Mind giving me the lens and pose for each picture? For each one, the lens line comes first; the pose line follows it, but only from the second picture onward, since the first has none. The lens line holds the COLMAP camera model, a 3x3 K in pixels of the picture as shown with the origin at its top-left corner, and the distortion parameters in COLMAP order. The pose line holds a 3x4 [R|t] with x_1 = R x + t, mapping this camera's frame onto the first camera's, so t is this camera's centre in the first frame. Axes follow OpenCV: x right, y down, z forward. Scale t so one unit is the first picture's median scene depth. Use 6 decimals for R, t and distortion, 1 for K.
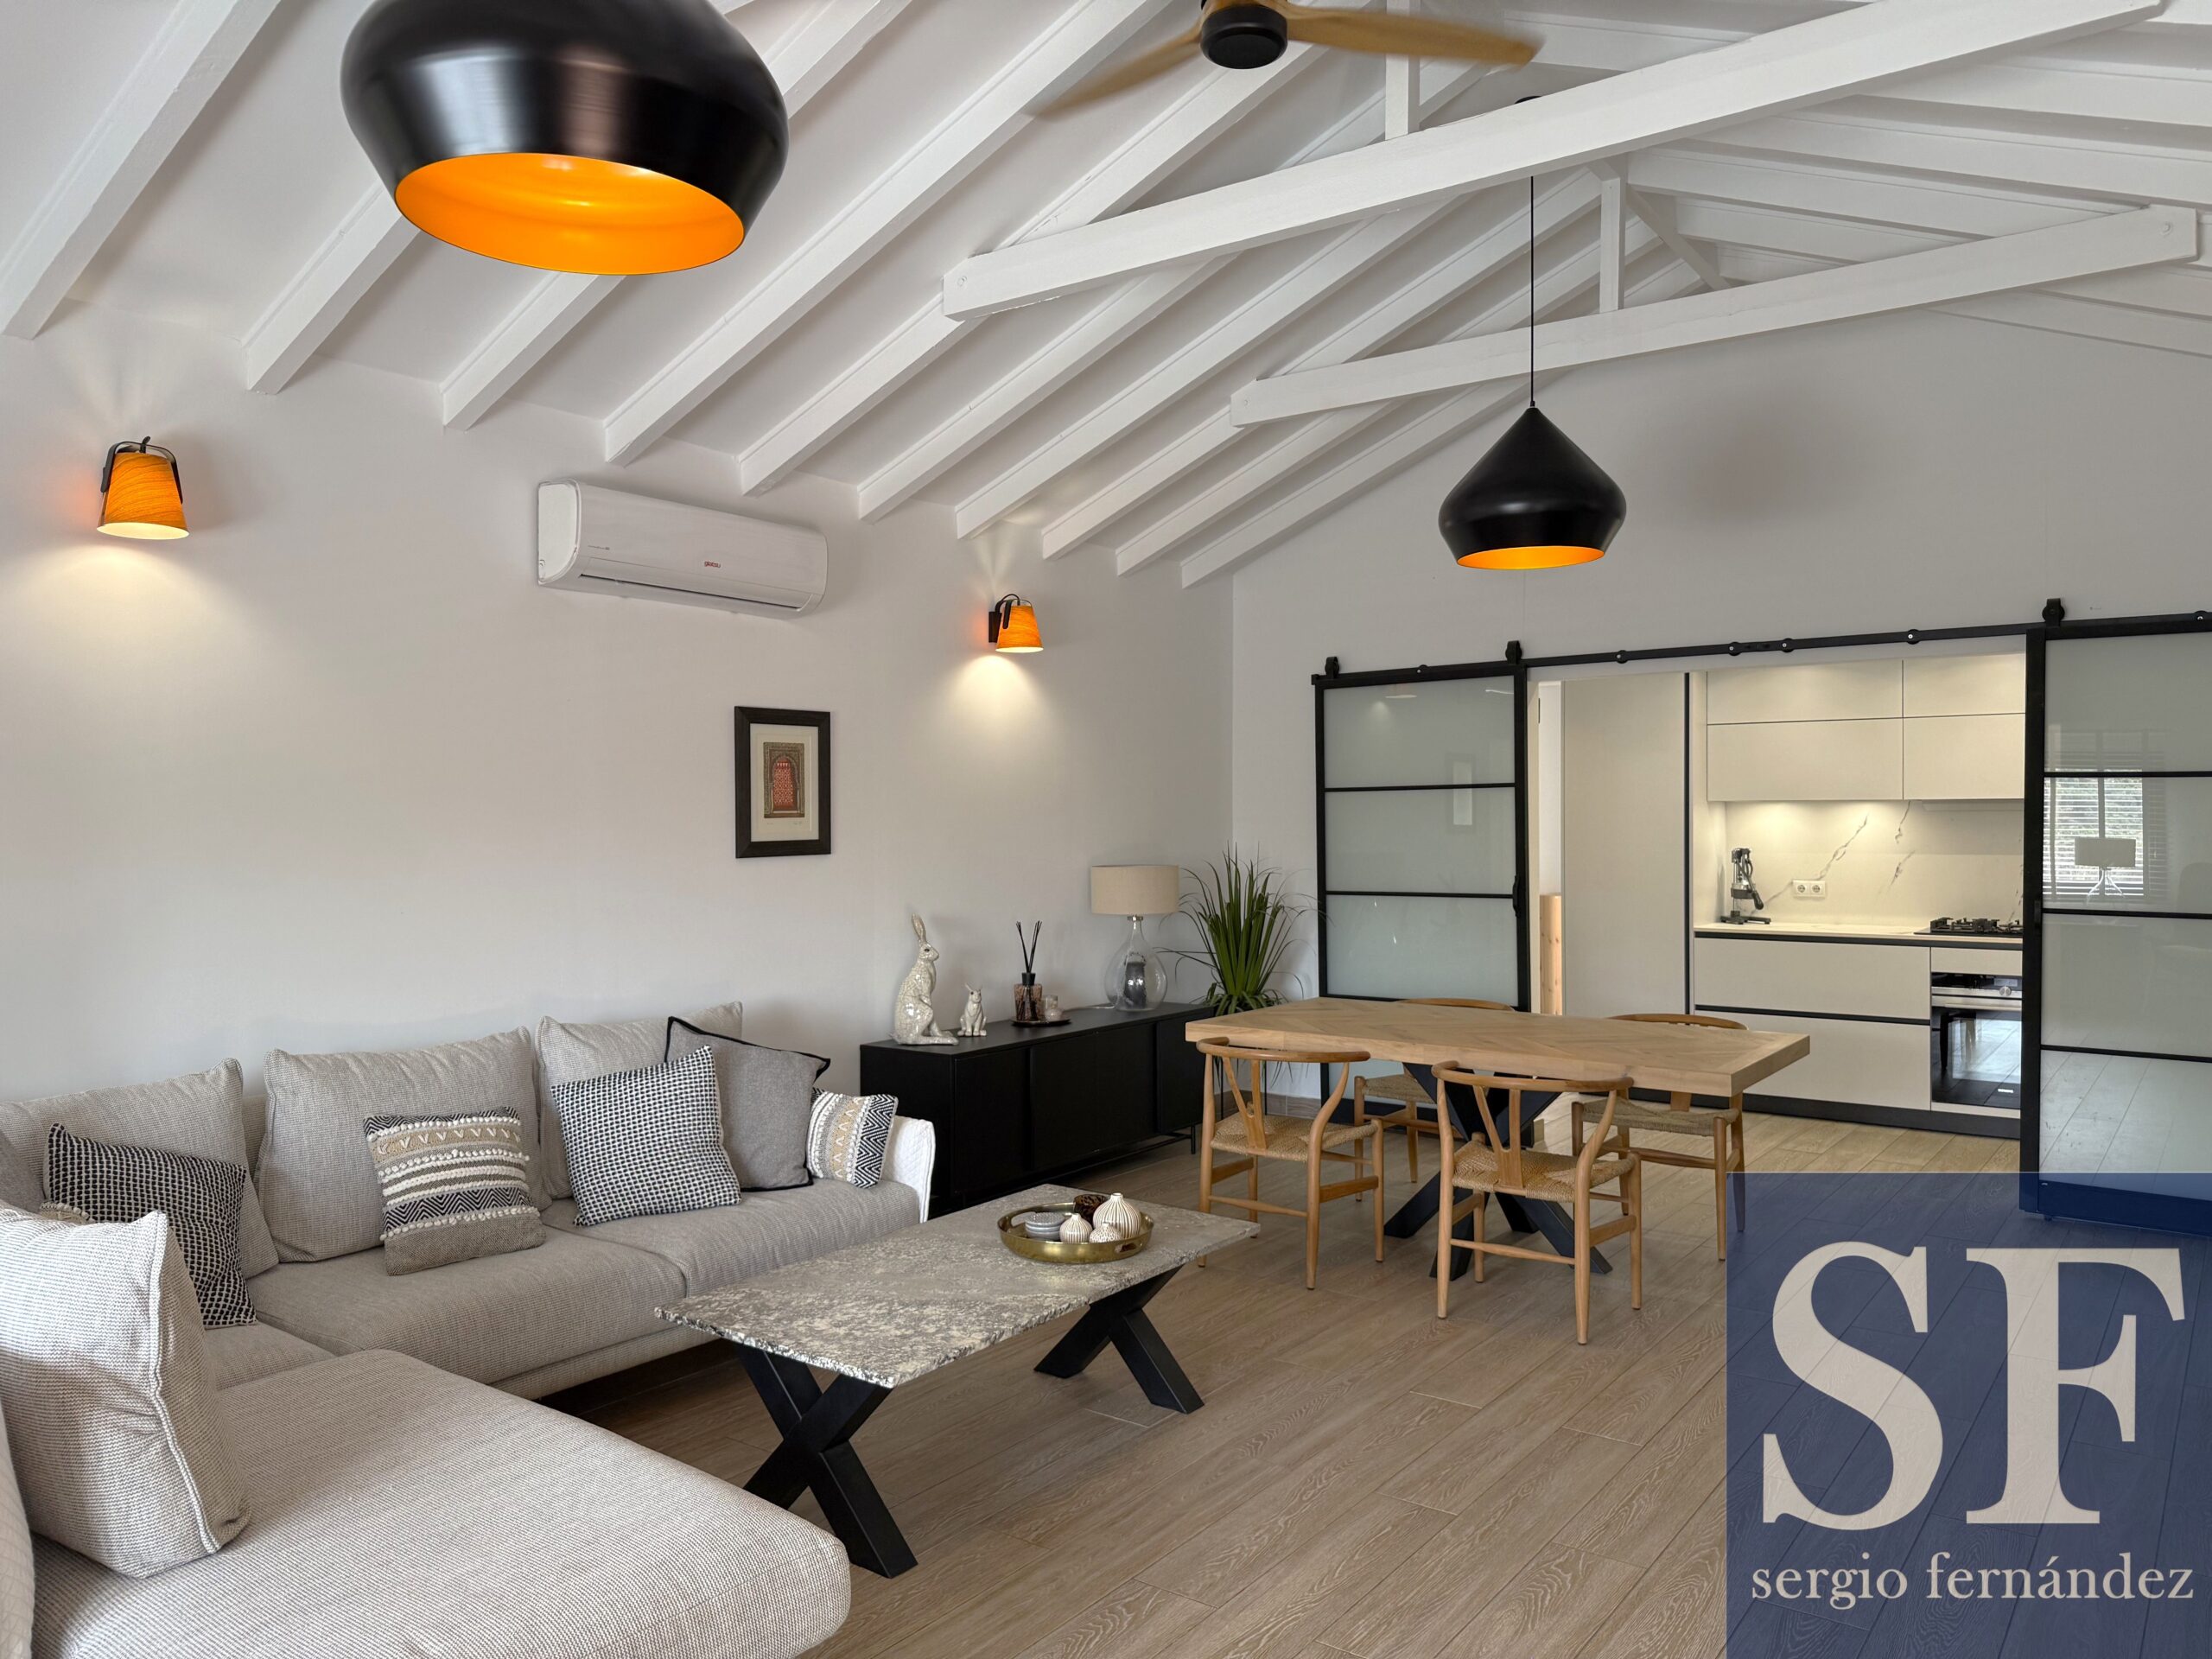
lens RADIAL K [[1559.7, 0, 1126.2], [0, 1559.7, 825.5], [0, 0, 1]] dist [0.036664, -0.006266]
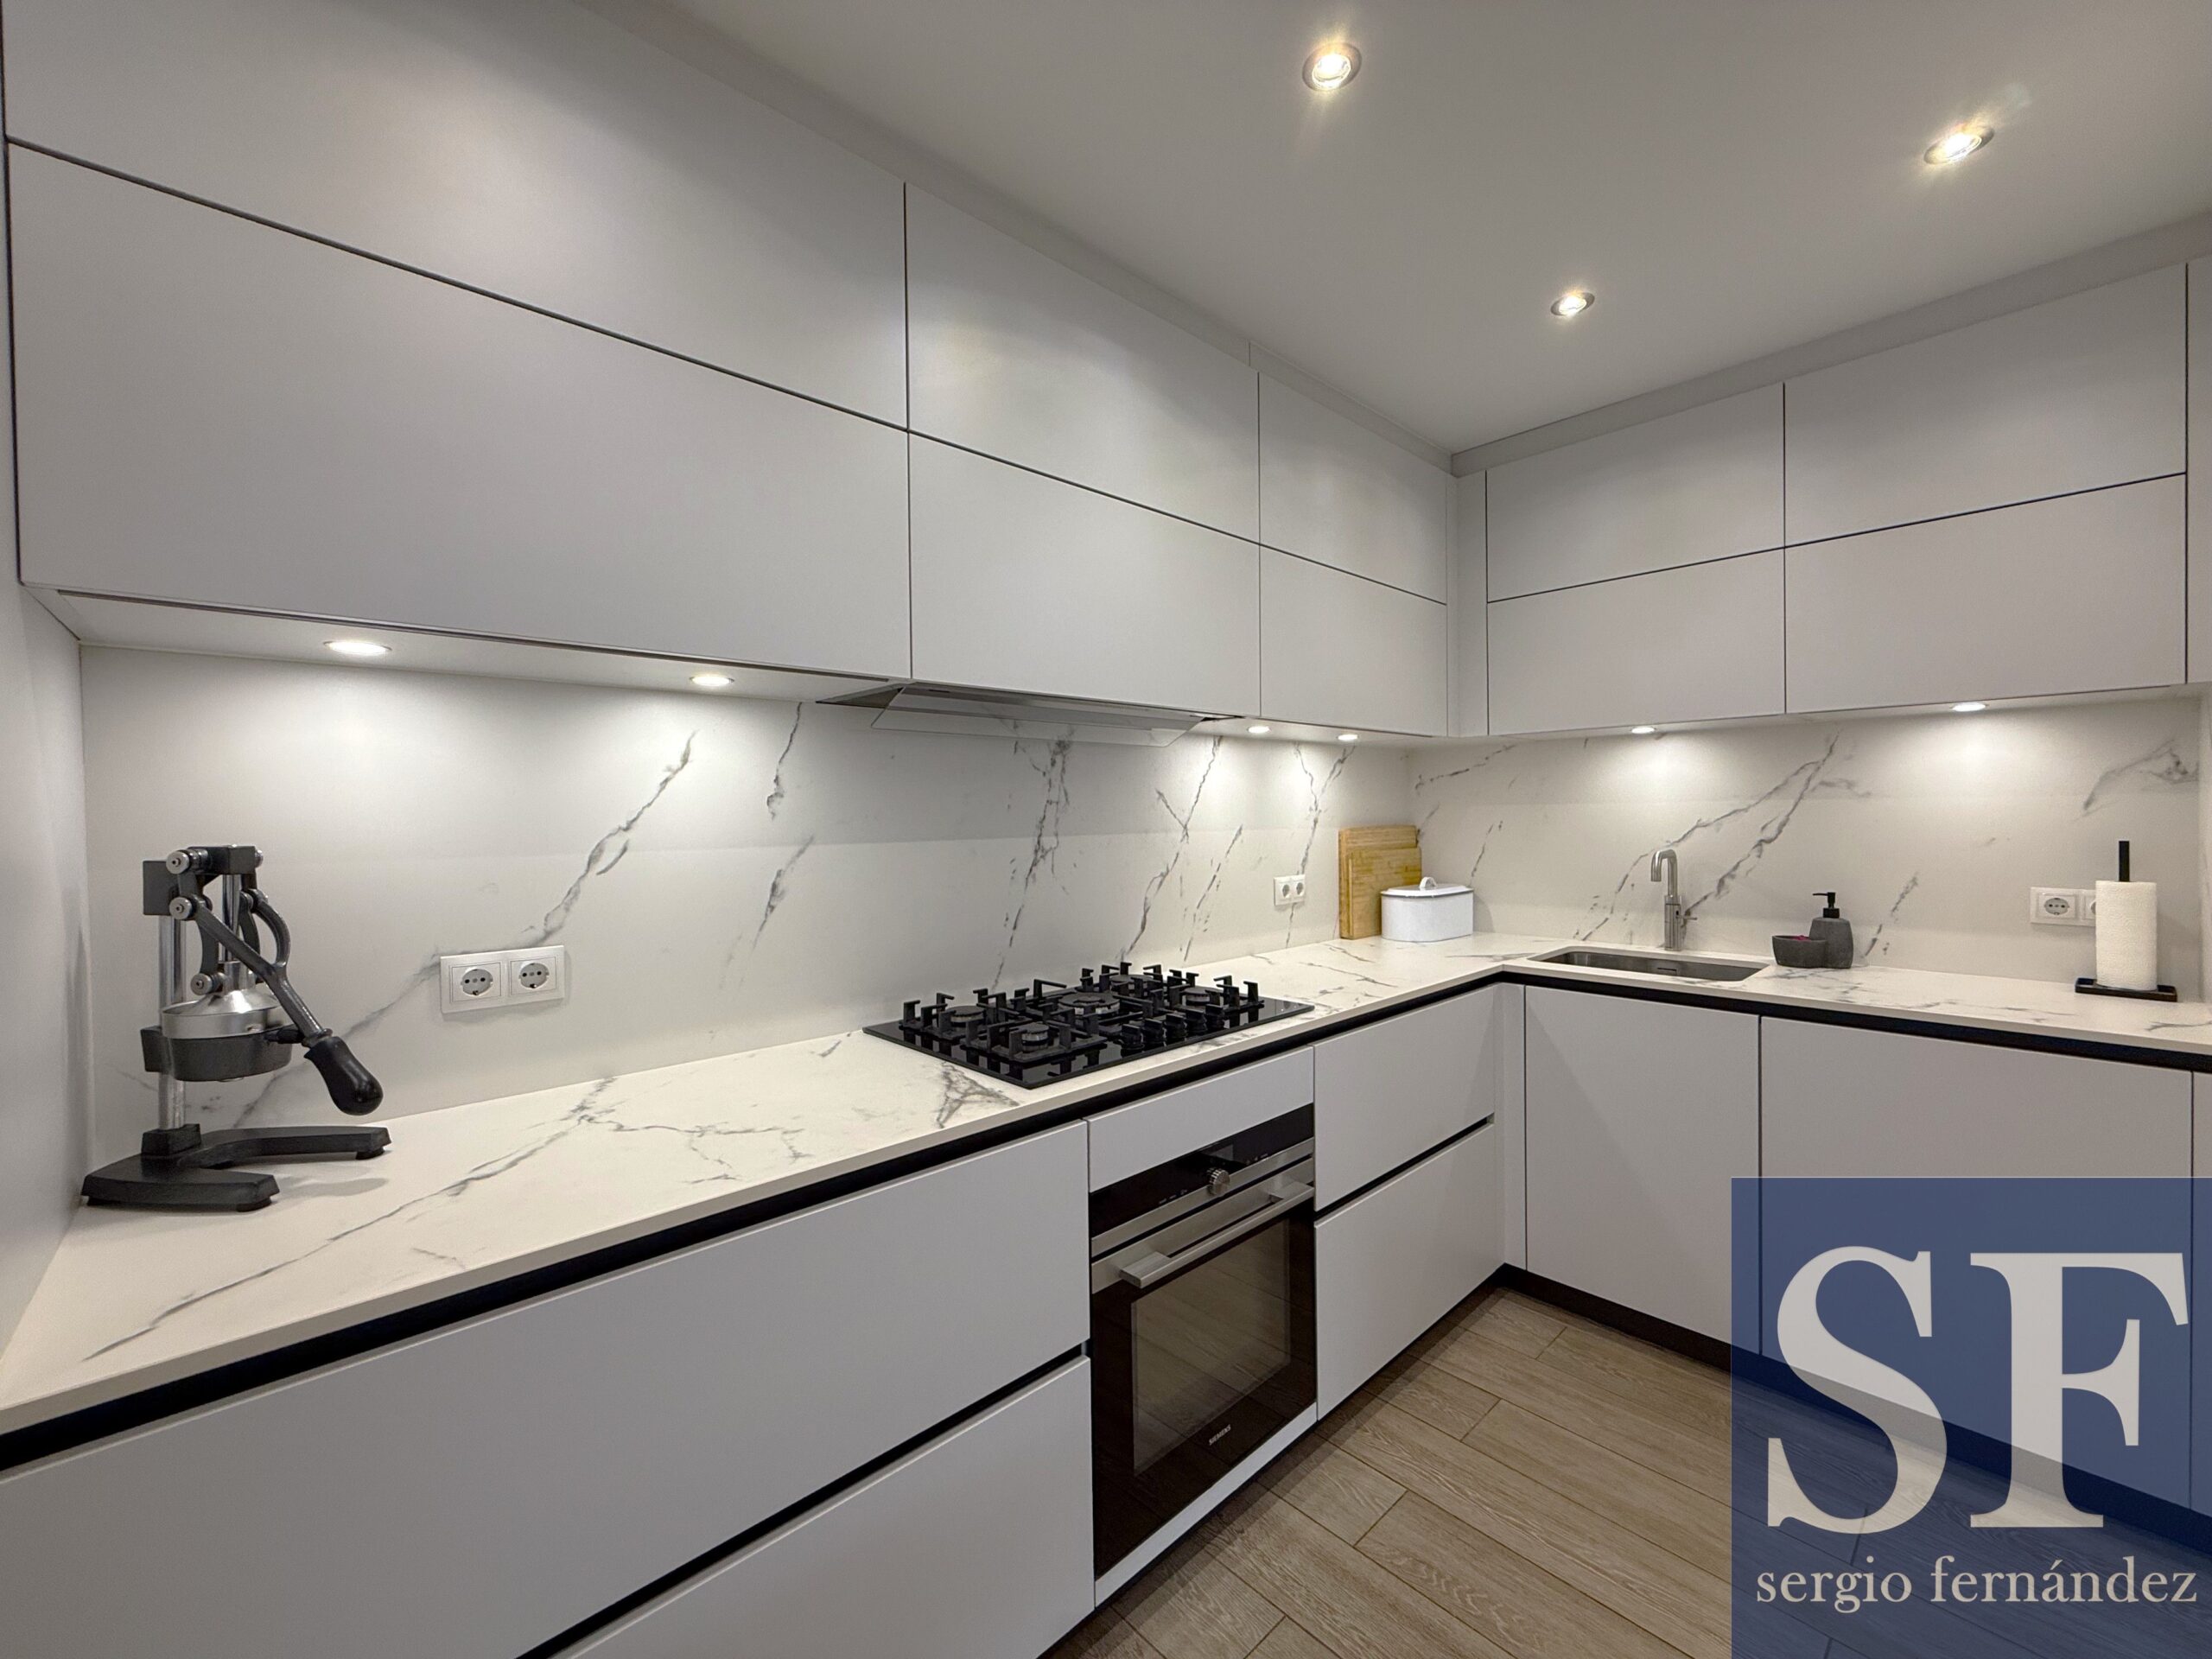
lens RADIAL K [[883.2, 0, 1106.8], [0, 883.2, 824.1], [0, 0, 1]] dist [0.001458, 0.000156]
pose [[0.177272, -0.008391, 0.984126, 0.417440], [0.013599, 0.999889, 0.006076, 0.017671], [-0.984068, 0.012306, 0.177366, 1.220868]]
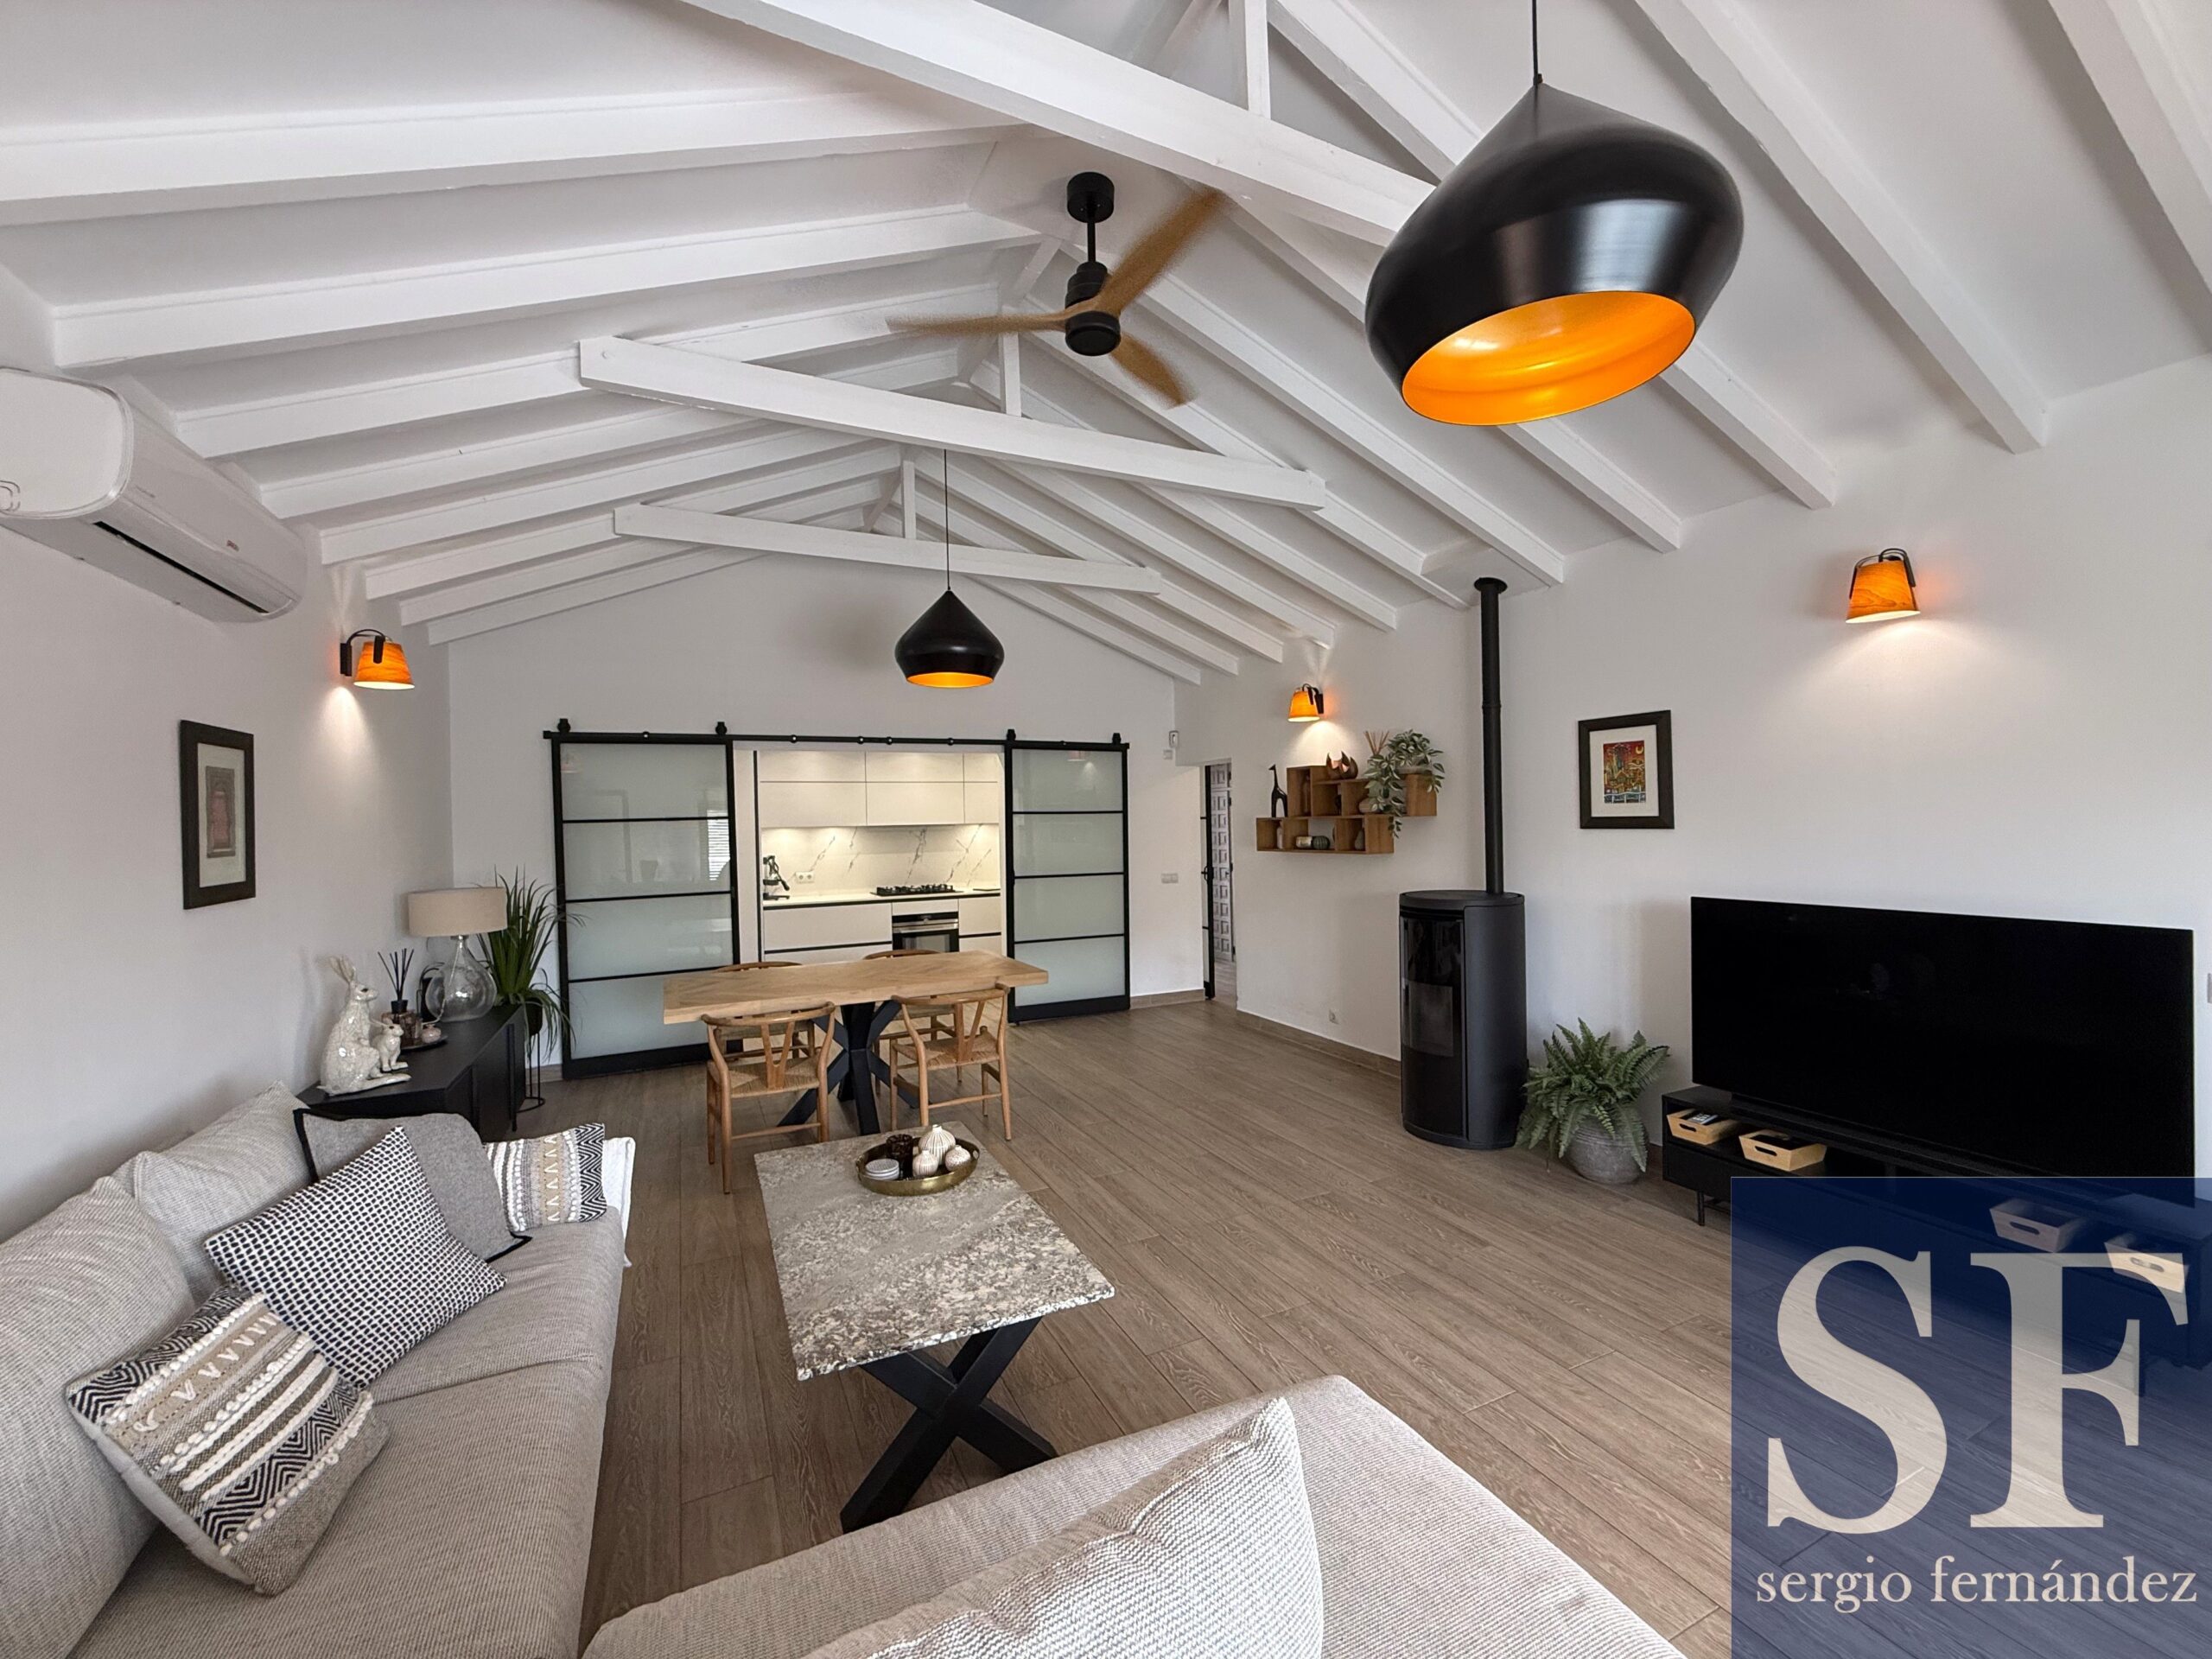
lens RADIAL K [[883.2, 0, 1115.7], [0, 883.2, 826.7], [0, 0, 1]] dist [0.001458, 0.000156]
pose [[0.466398, -0.009995, 0.884518, -0.388627], [0.024401, 0.999701, -0.001570, -0.008529], [-0.884238, 0.022315, 0.466503, 0.331010]]
